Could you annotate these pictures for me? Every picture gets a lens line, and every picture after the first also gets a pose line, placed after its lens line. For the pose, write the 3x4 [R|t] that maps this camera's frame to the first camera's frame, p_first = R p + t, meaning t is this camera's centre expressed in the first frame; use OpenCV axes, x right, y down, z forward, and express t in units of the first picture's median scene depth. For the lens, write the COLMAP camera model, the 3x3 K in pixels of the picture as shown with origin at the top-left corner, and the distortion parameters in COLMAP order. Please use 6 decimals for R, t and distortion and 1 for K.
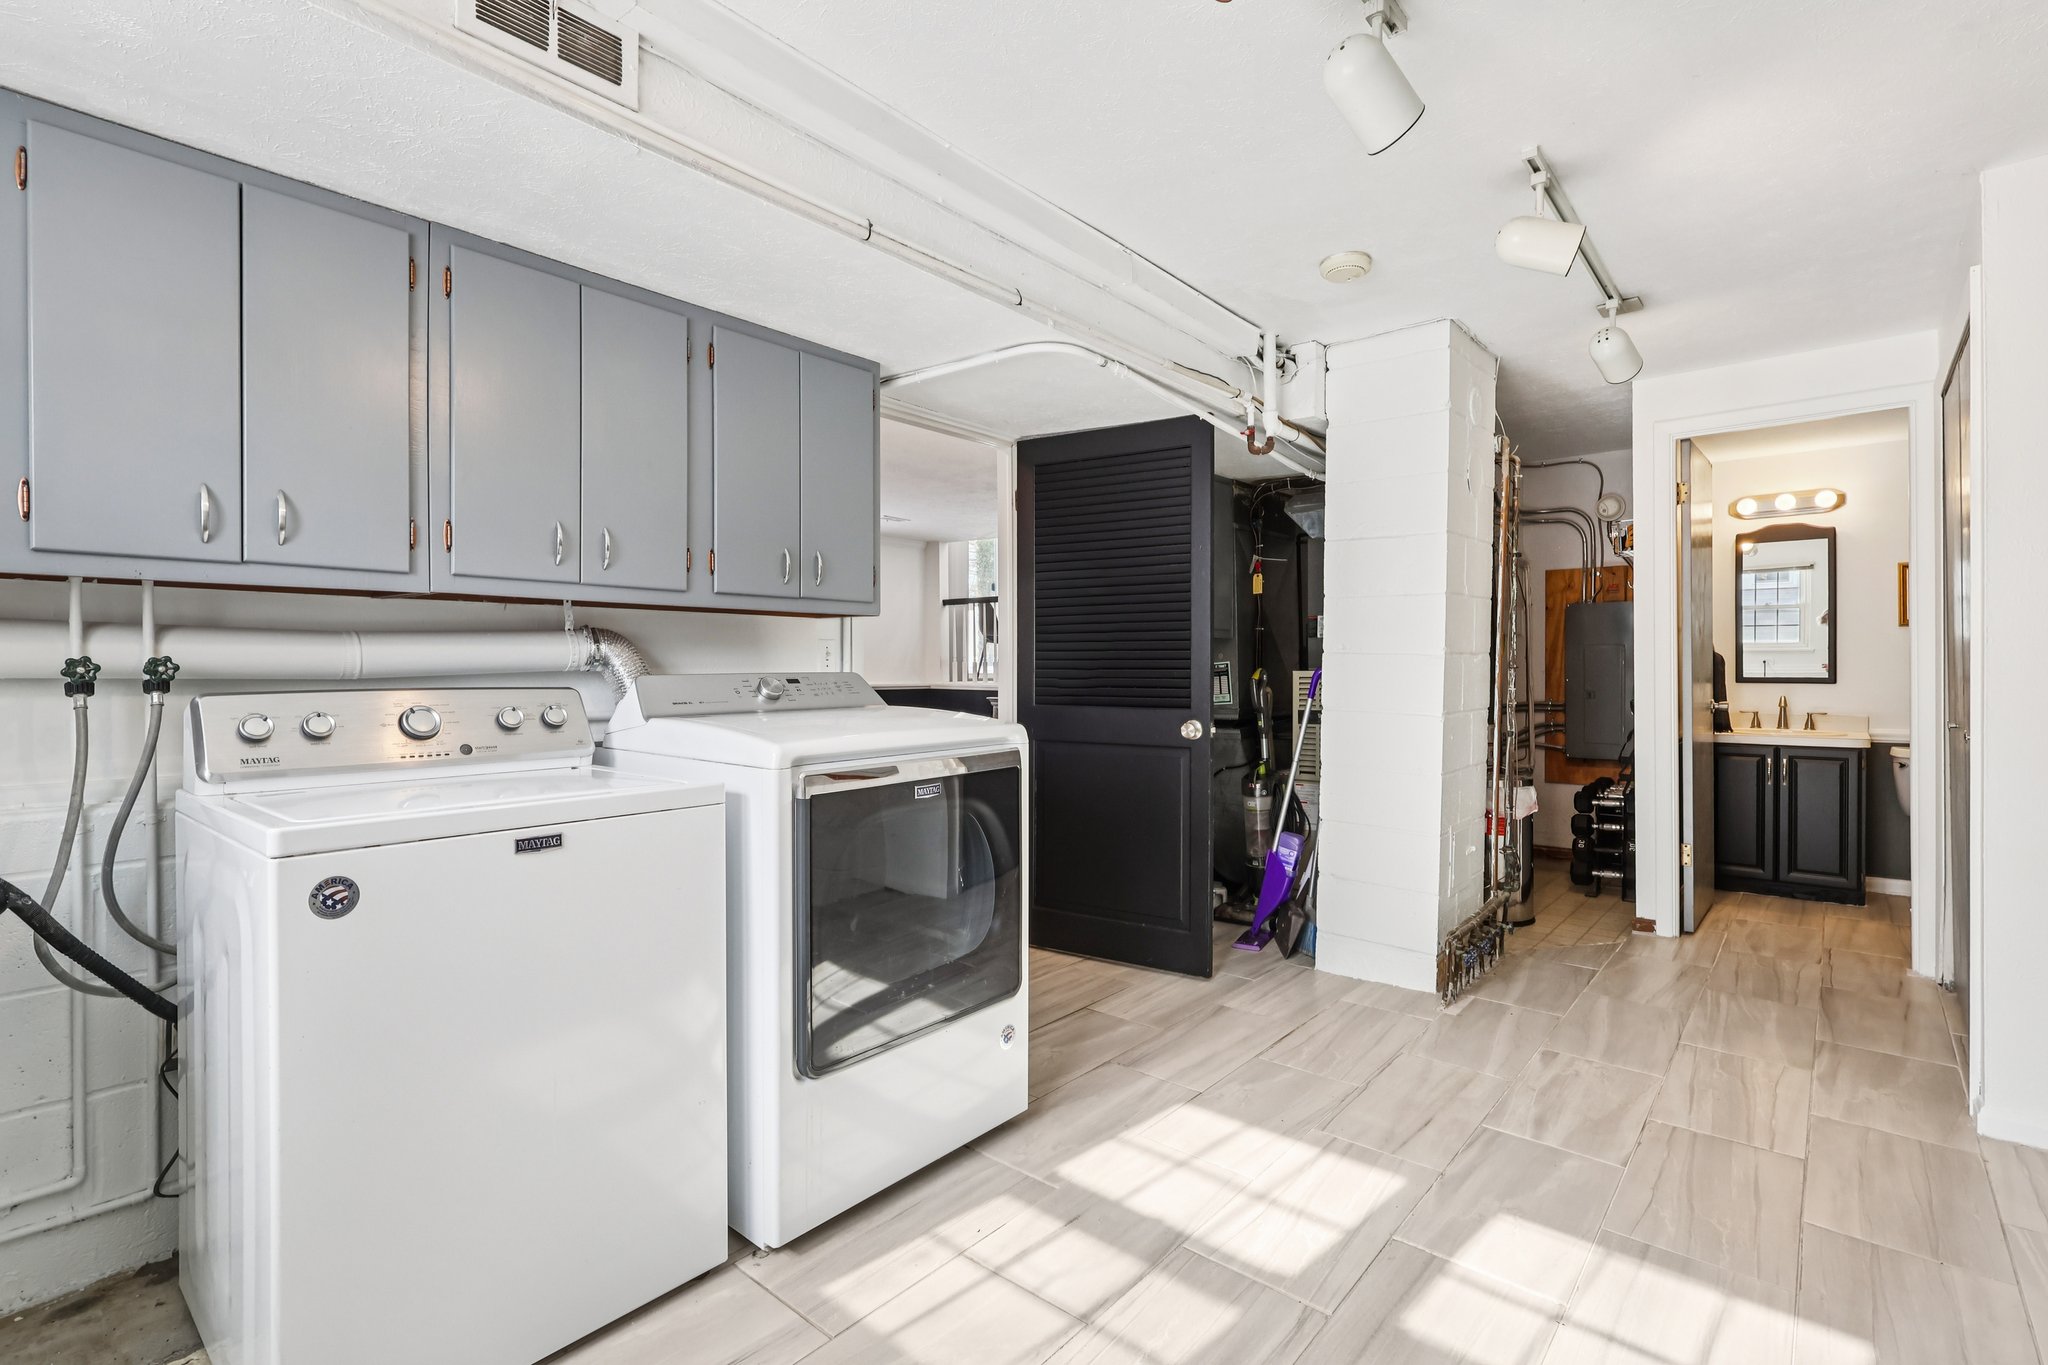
lens RADIAL K [[951.7, 0, 1024.3], [0, 951.7, 669.4], [0, 0, 1]] dist [-0.003159, -0.000806]
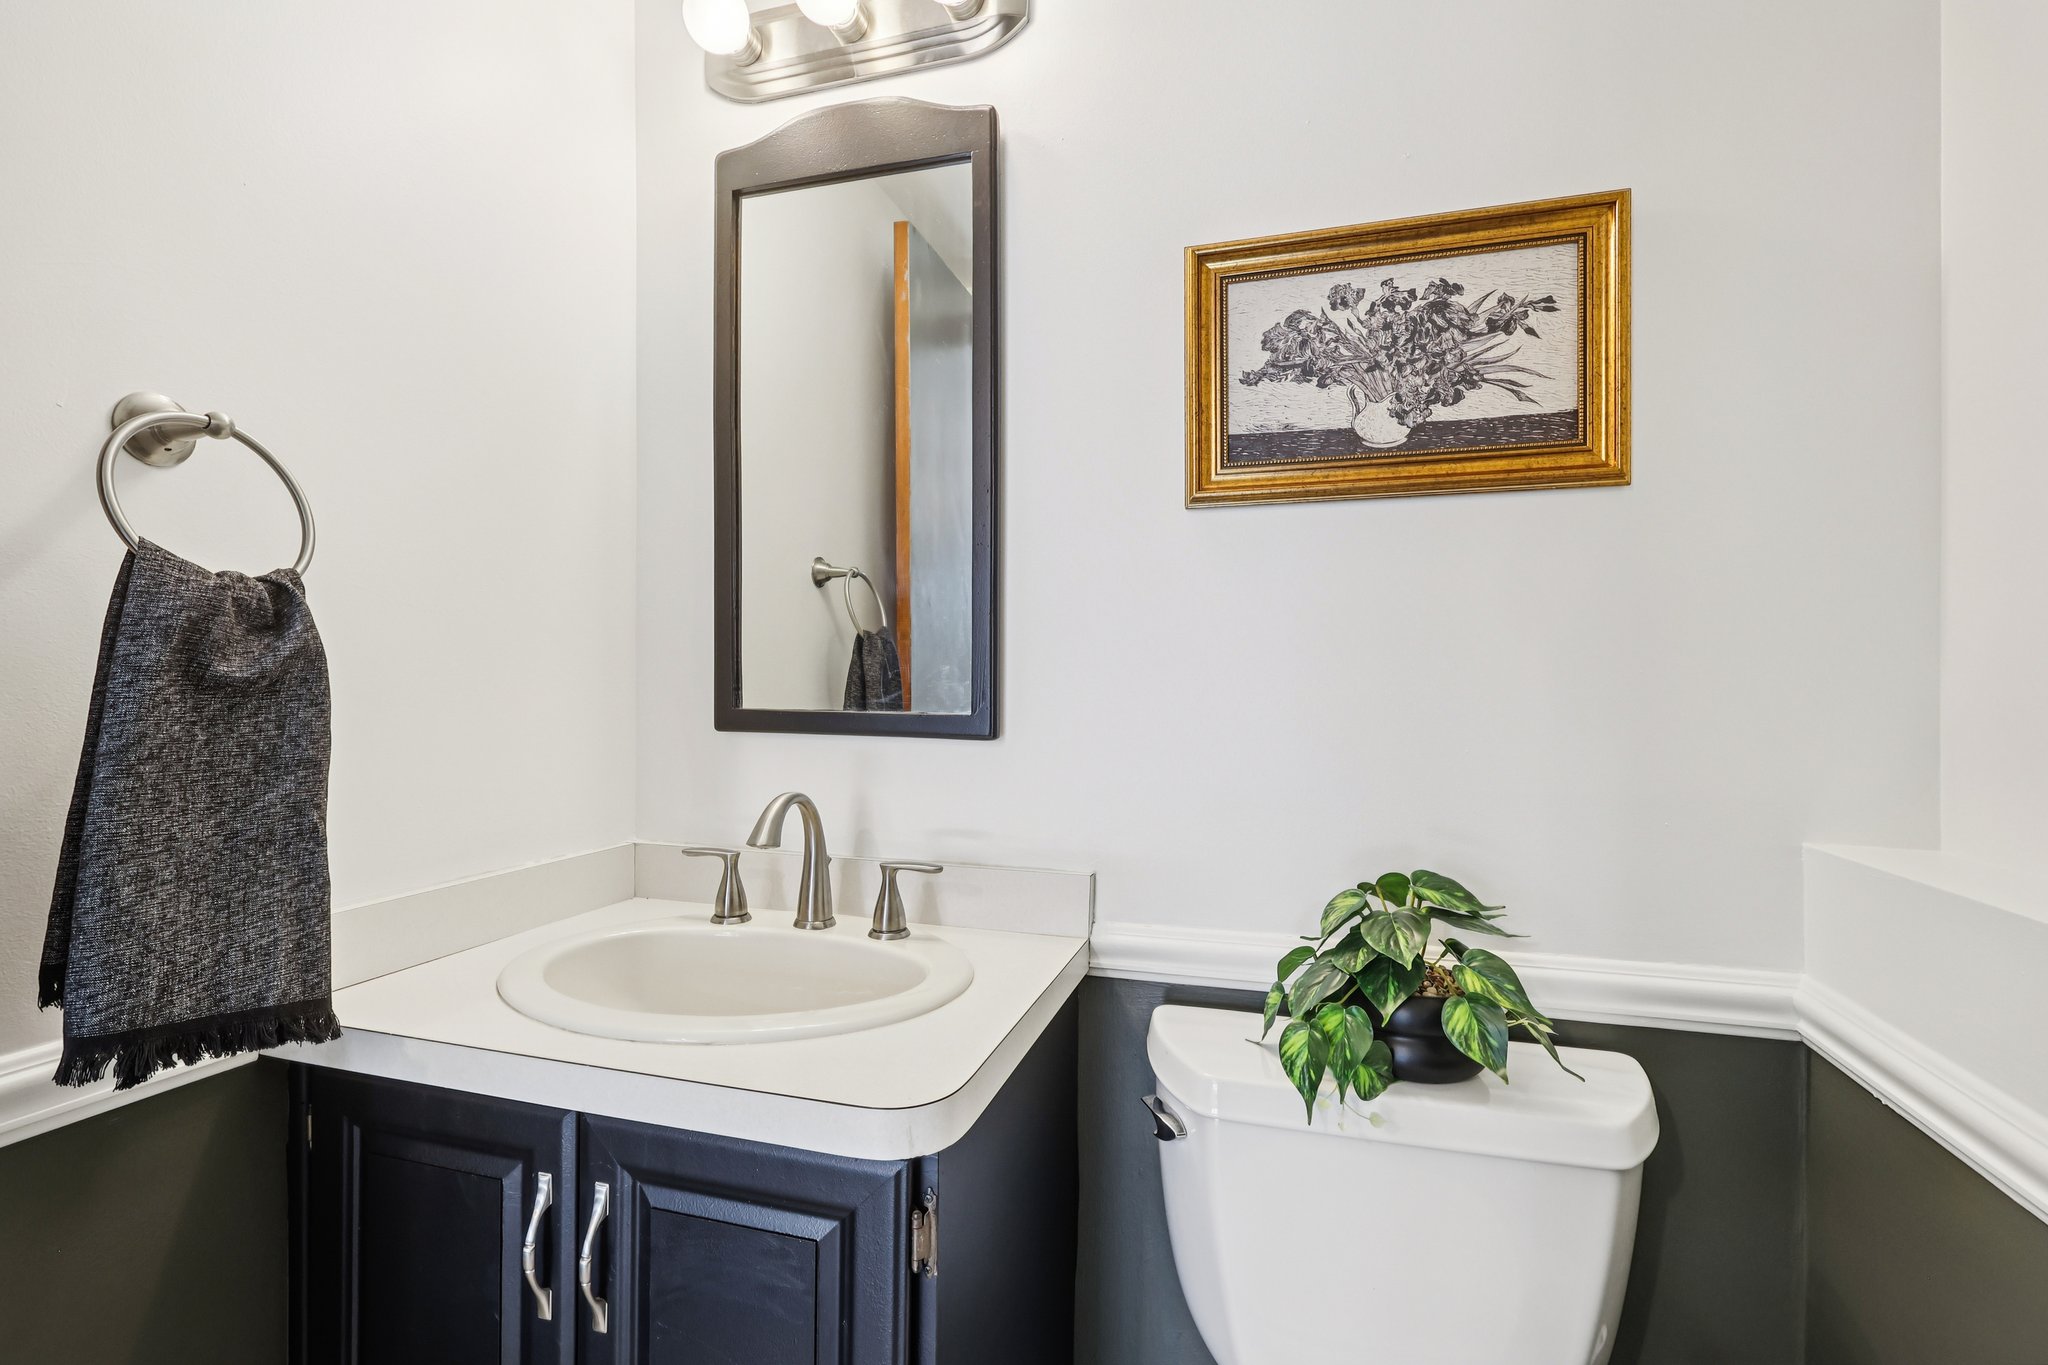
lens RADIAL K [[951.7, 0, 1022.6], [0, 951.7, 684.6], [0, 0, 1]] dist [-0.003159, -0.000806]
pose [[0.918421, 0.001359, 0.395602, 0.762519], [0.000373, 0.999991, -0.004302, 0.002367], [-0.395605, 0.004099, 0.918412, 0.768959]]
